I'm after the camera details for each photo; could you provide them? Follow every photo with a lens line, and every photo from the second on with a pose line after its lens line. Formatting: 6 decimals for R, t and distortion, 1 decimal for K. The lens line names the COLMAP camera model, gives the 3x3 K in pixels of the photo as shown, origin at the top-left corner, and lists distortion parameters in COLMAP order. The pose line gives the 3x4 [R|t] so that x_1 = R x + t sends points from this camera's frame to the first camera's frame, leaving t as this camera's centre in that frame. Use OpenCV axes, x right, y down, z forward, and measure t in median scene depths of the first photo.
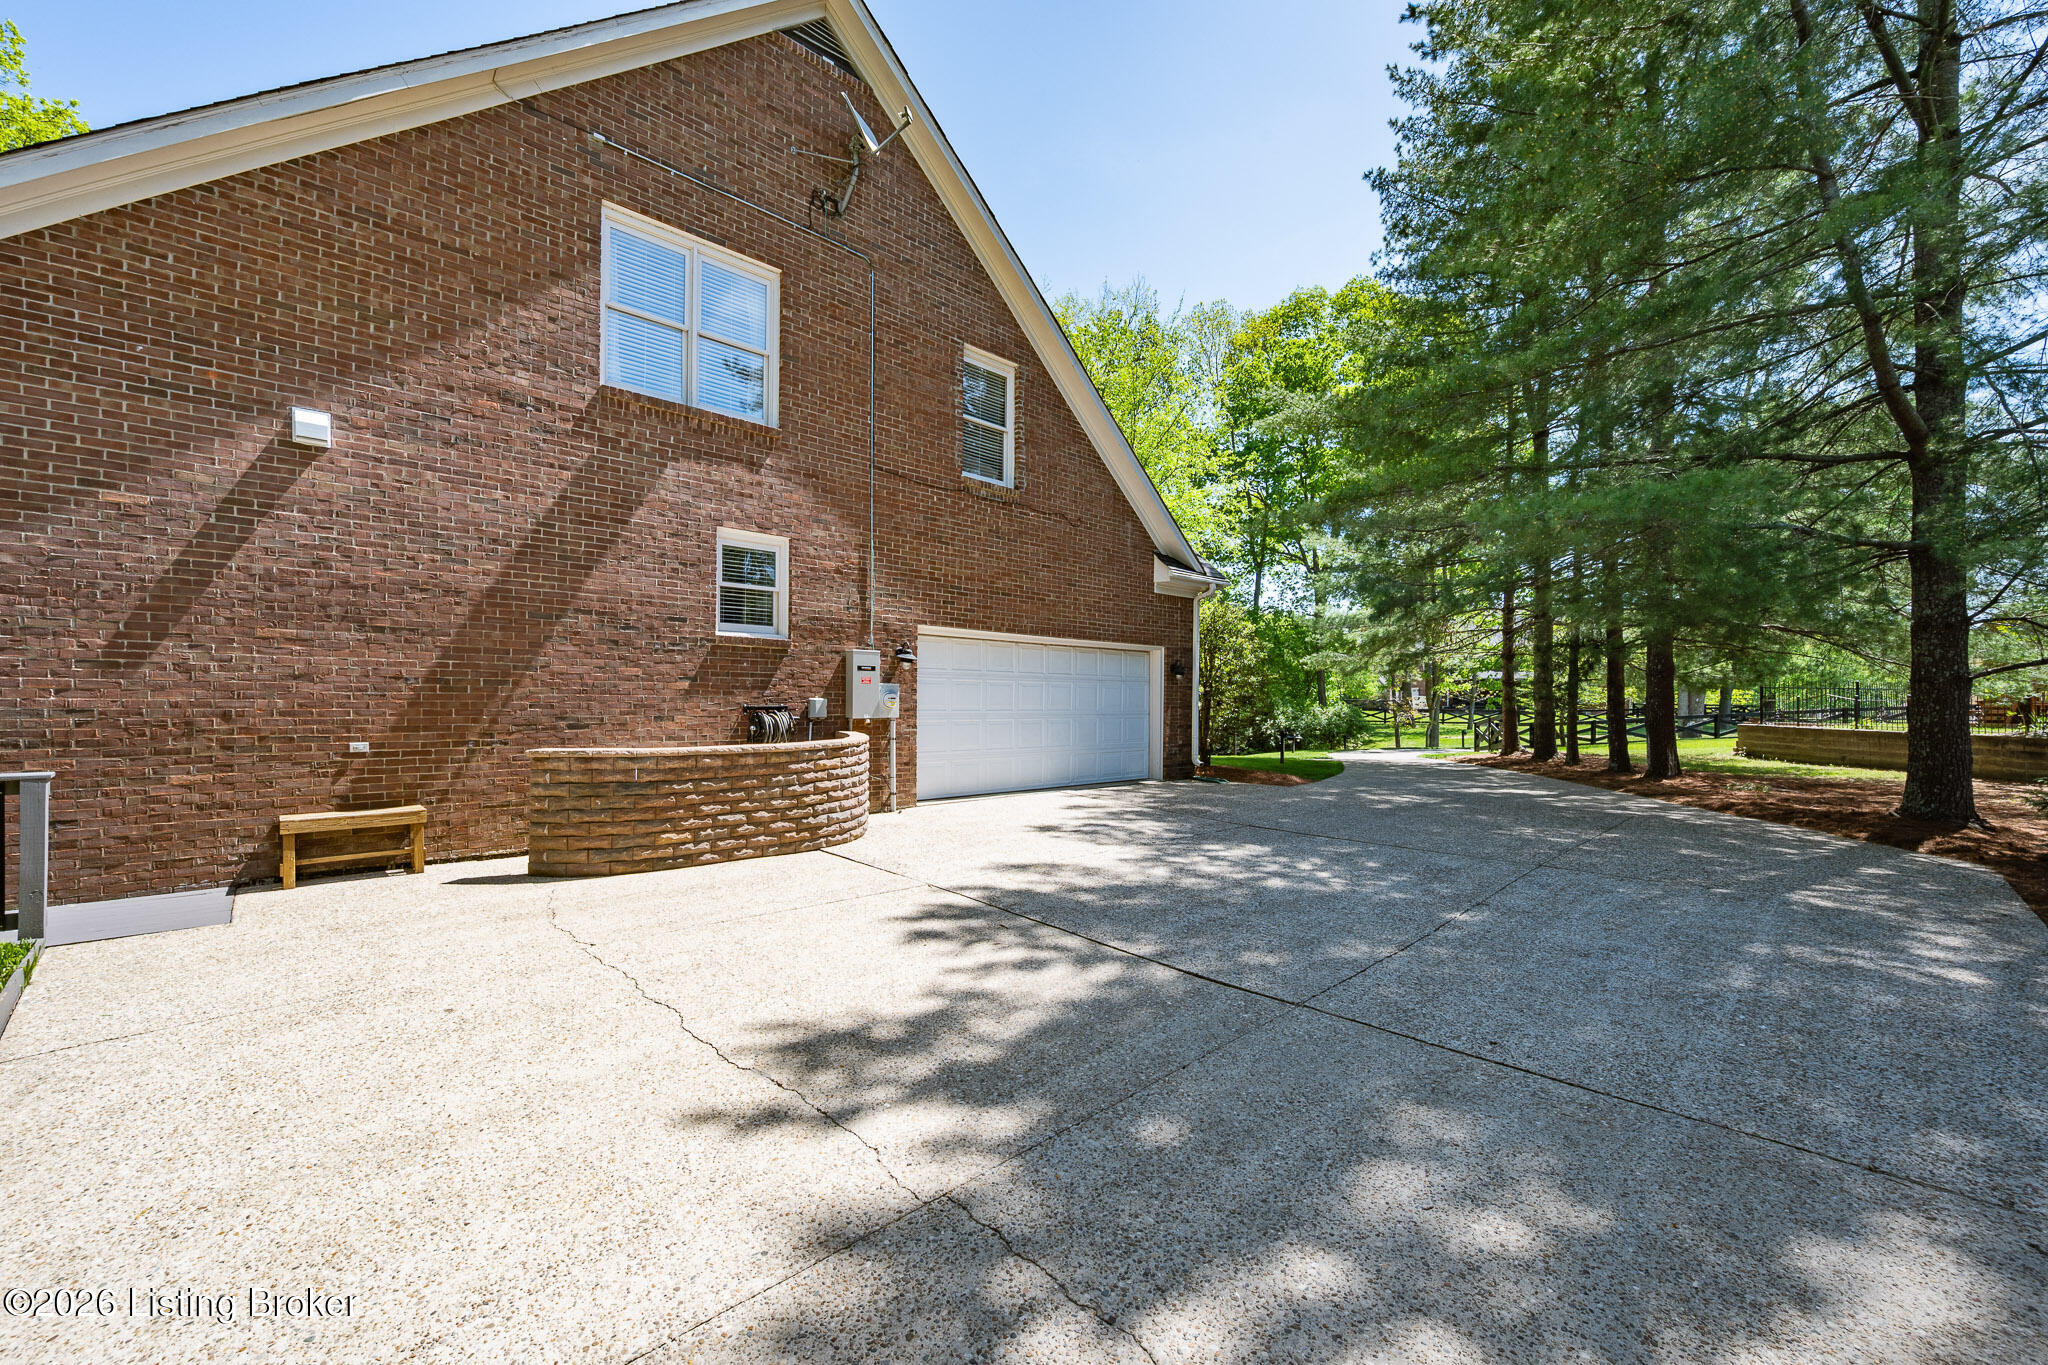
lens RADIAL K [[799.9, 0, 1016.9], [0, 799.9, 707.1], [0, 0, 1]] dist [-0.001808, -0.000251]
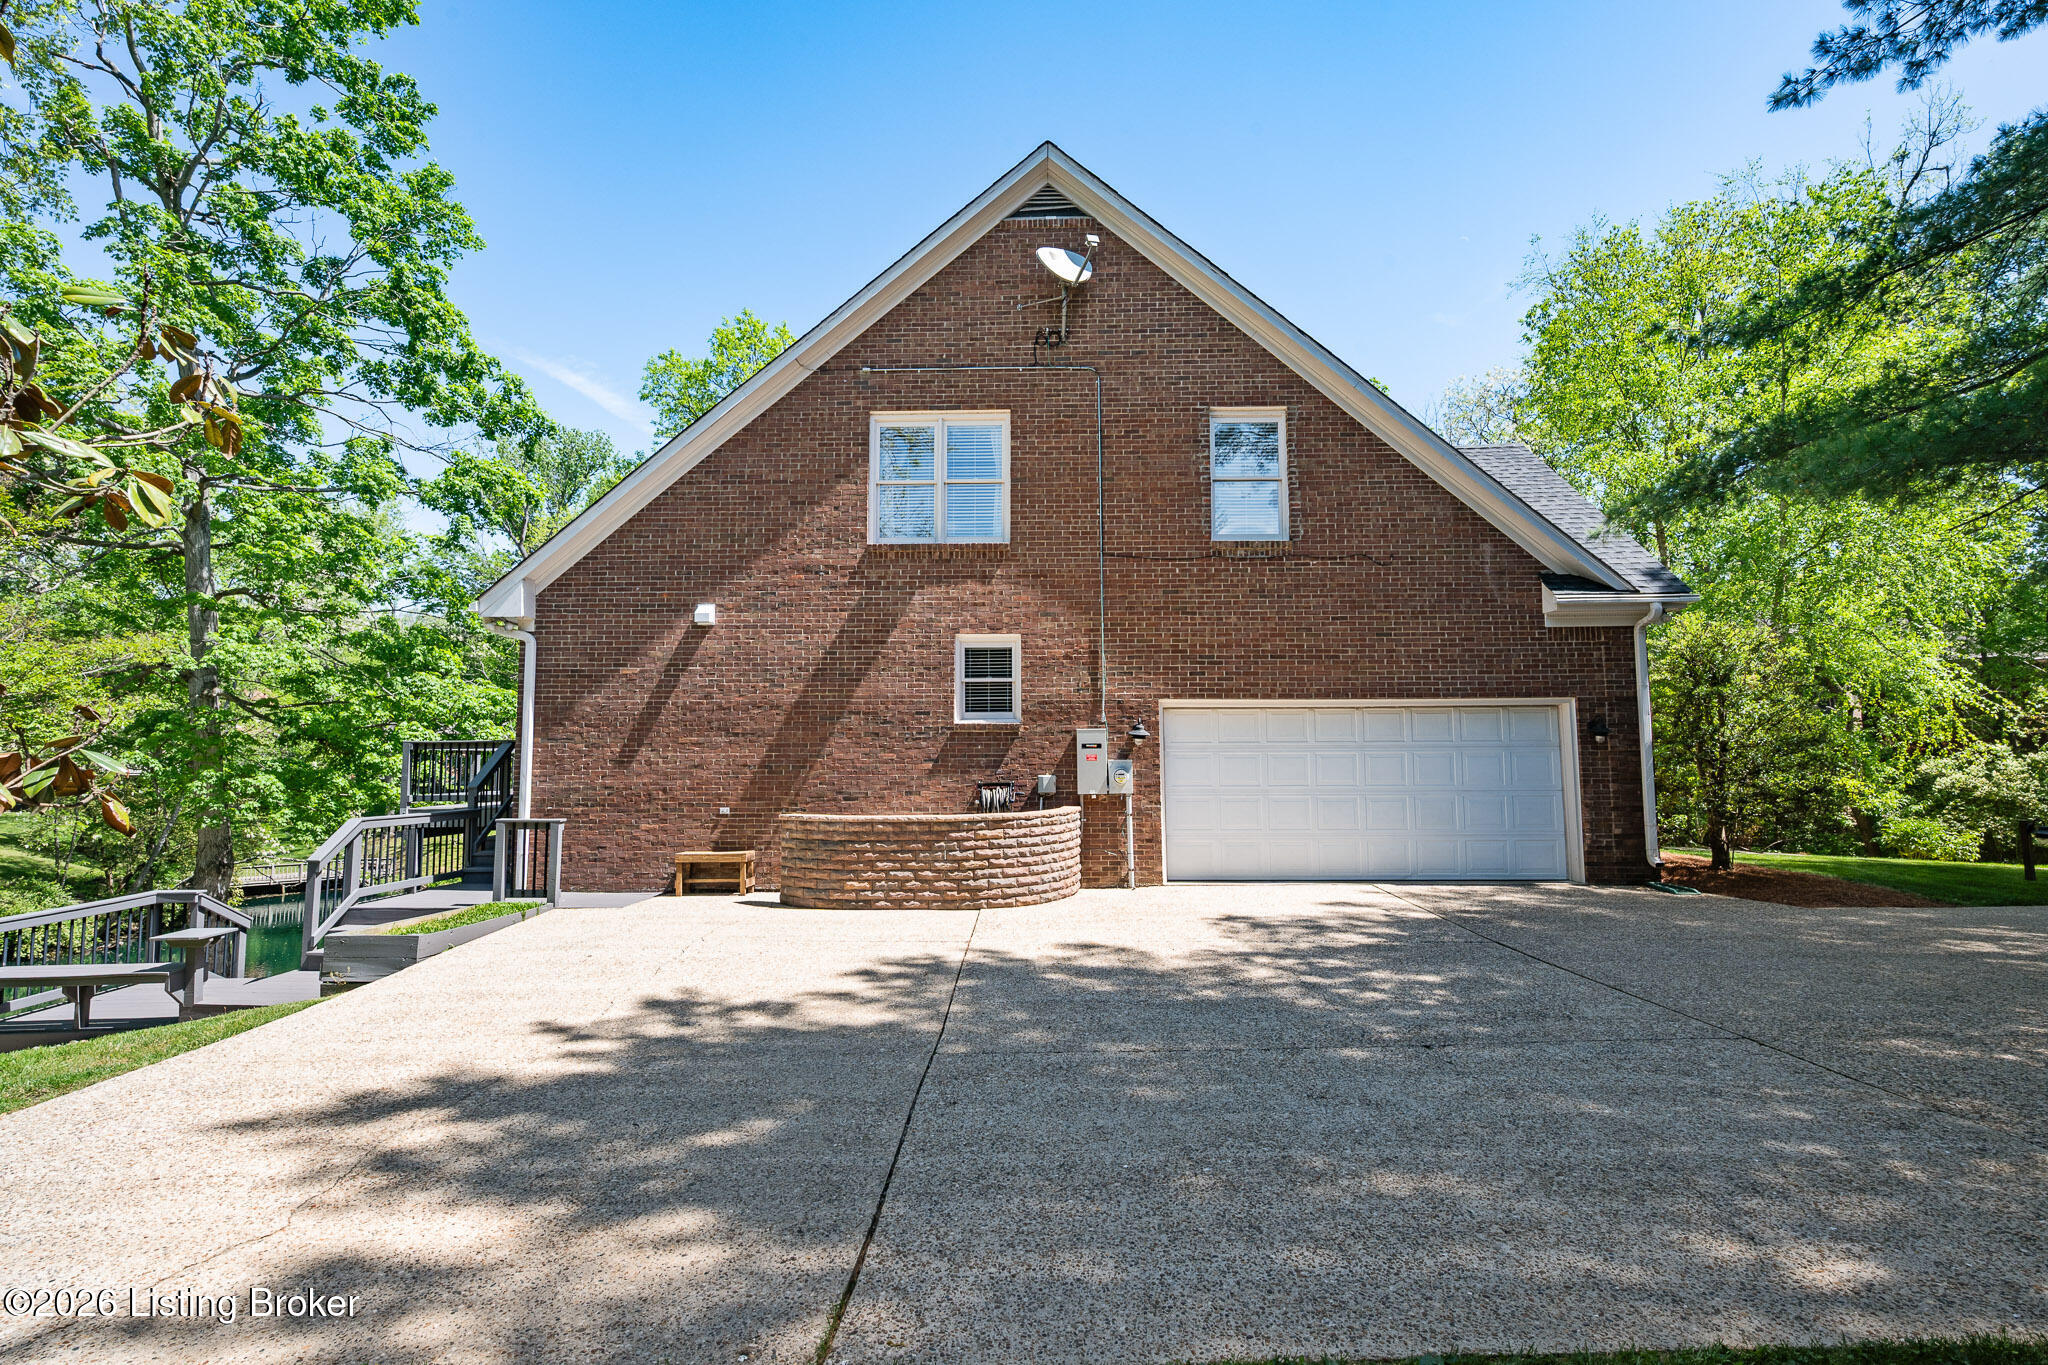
lens RADIAL K [[948.5, 0, 1024.0], [0, 948.5, 682.5], [0, 0, 1]] dist [0.003352, 0.000386]
pose [[0.716465, -0.075005, -0.693579, 0.748006], [0.004441, 0.994674, -0.102979, -0.004516], [0.697609, 0.070701, 0.712982, 0.054996]]
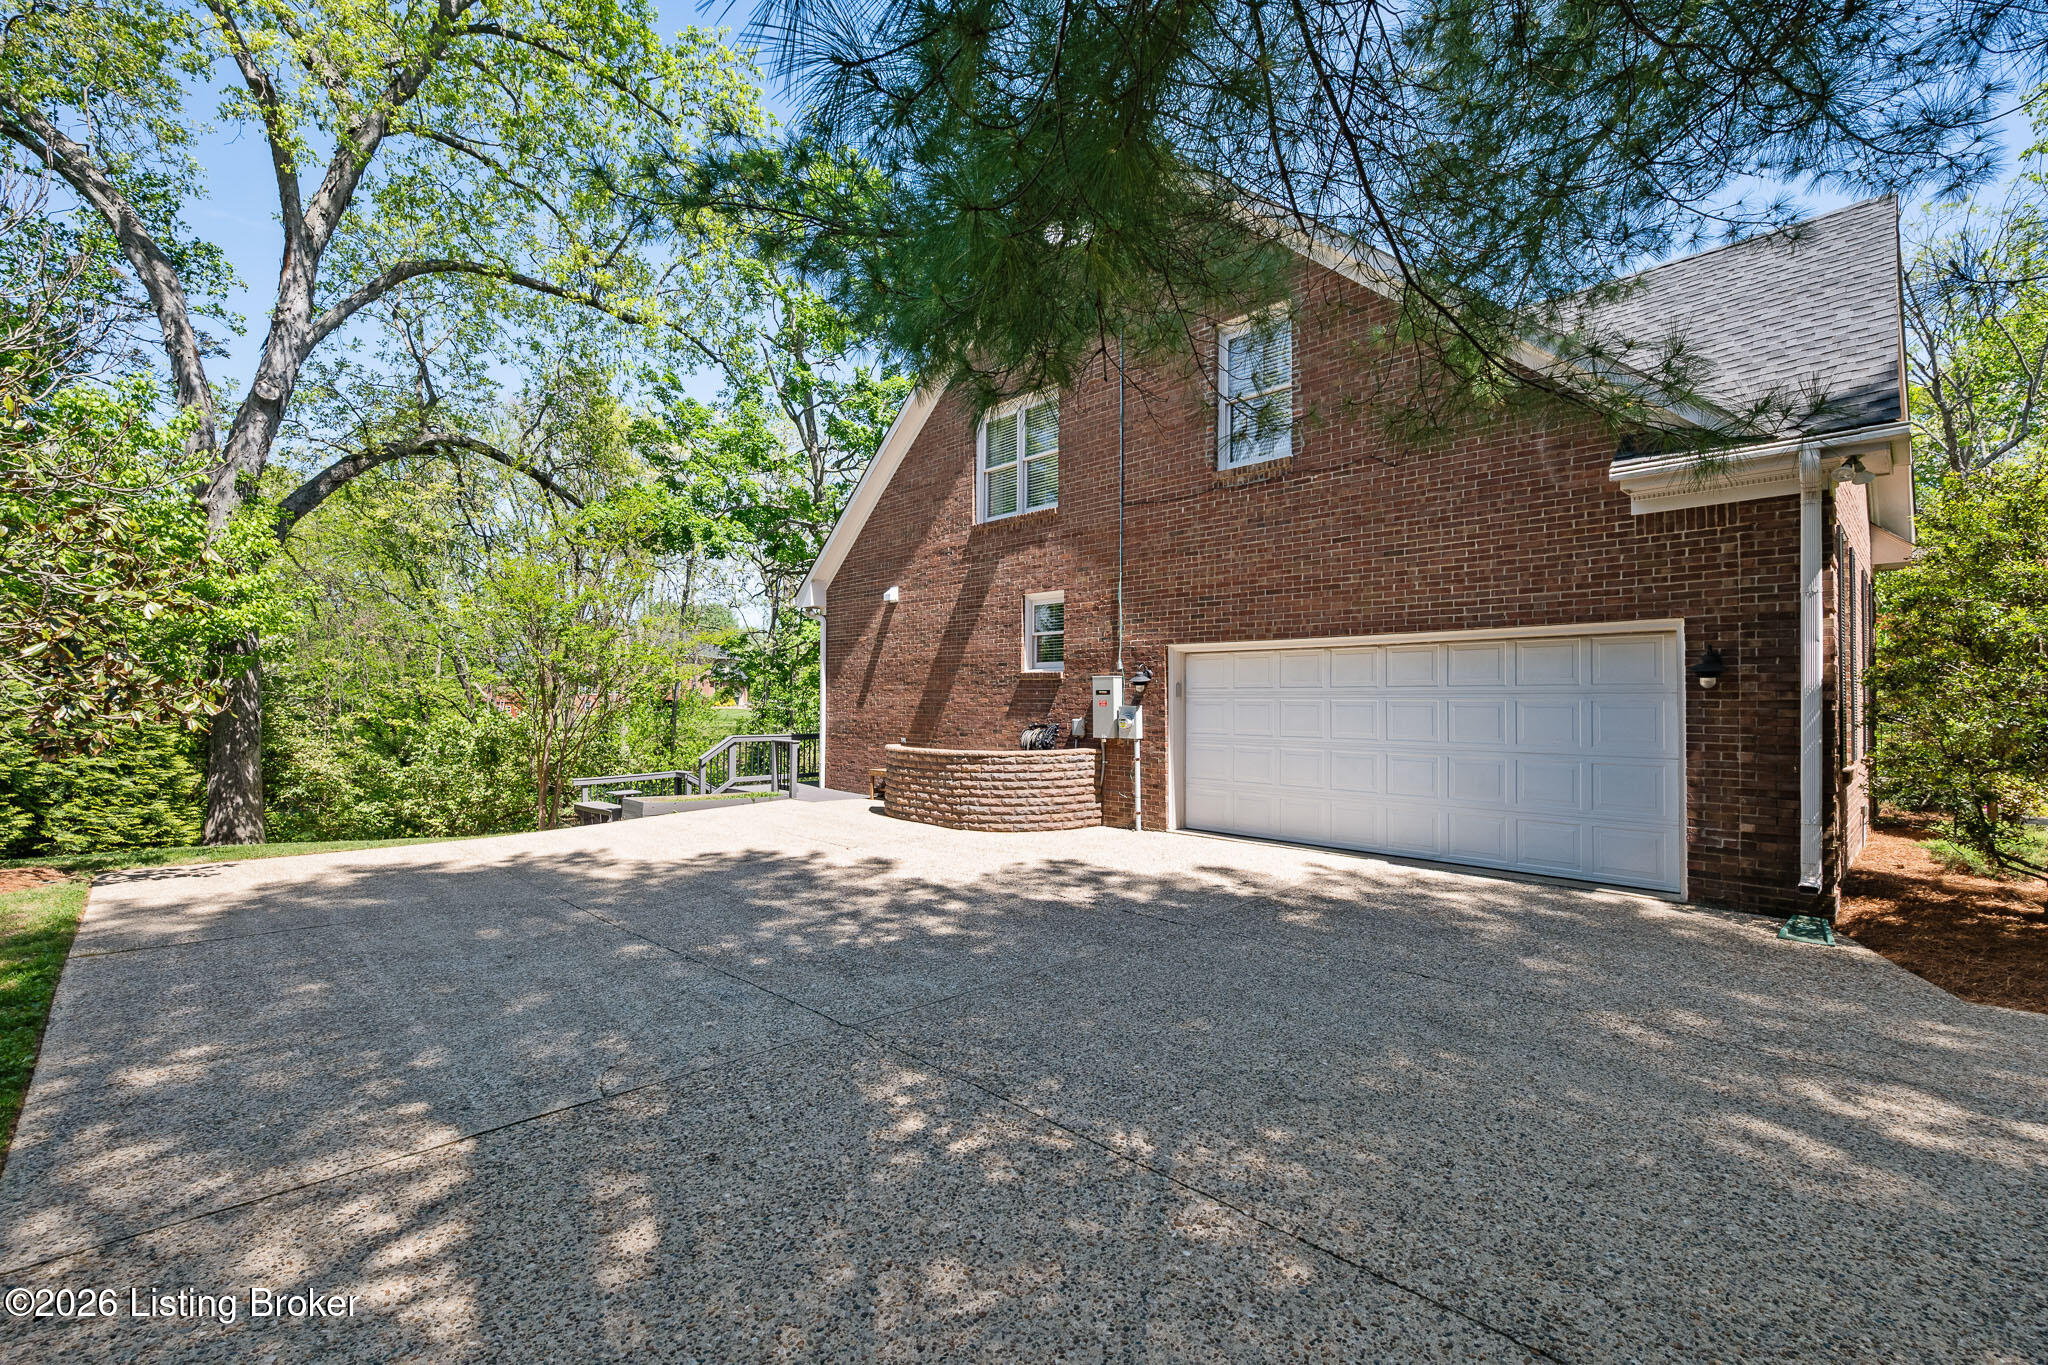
lens RADIAL K [[863.5, 0, 1024.0], [0, 863.5, 682.5], [0, 0, 1]] dist [-0.000212, 0.000137]
pose [[0.019383, -0.033435, -0.999253, 1.208159], [-0.016249, 0.999298, -0.033752, -0.024611], [0.999680, 0.016891, 0.018826, 1.052615]]
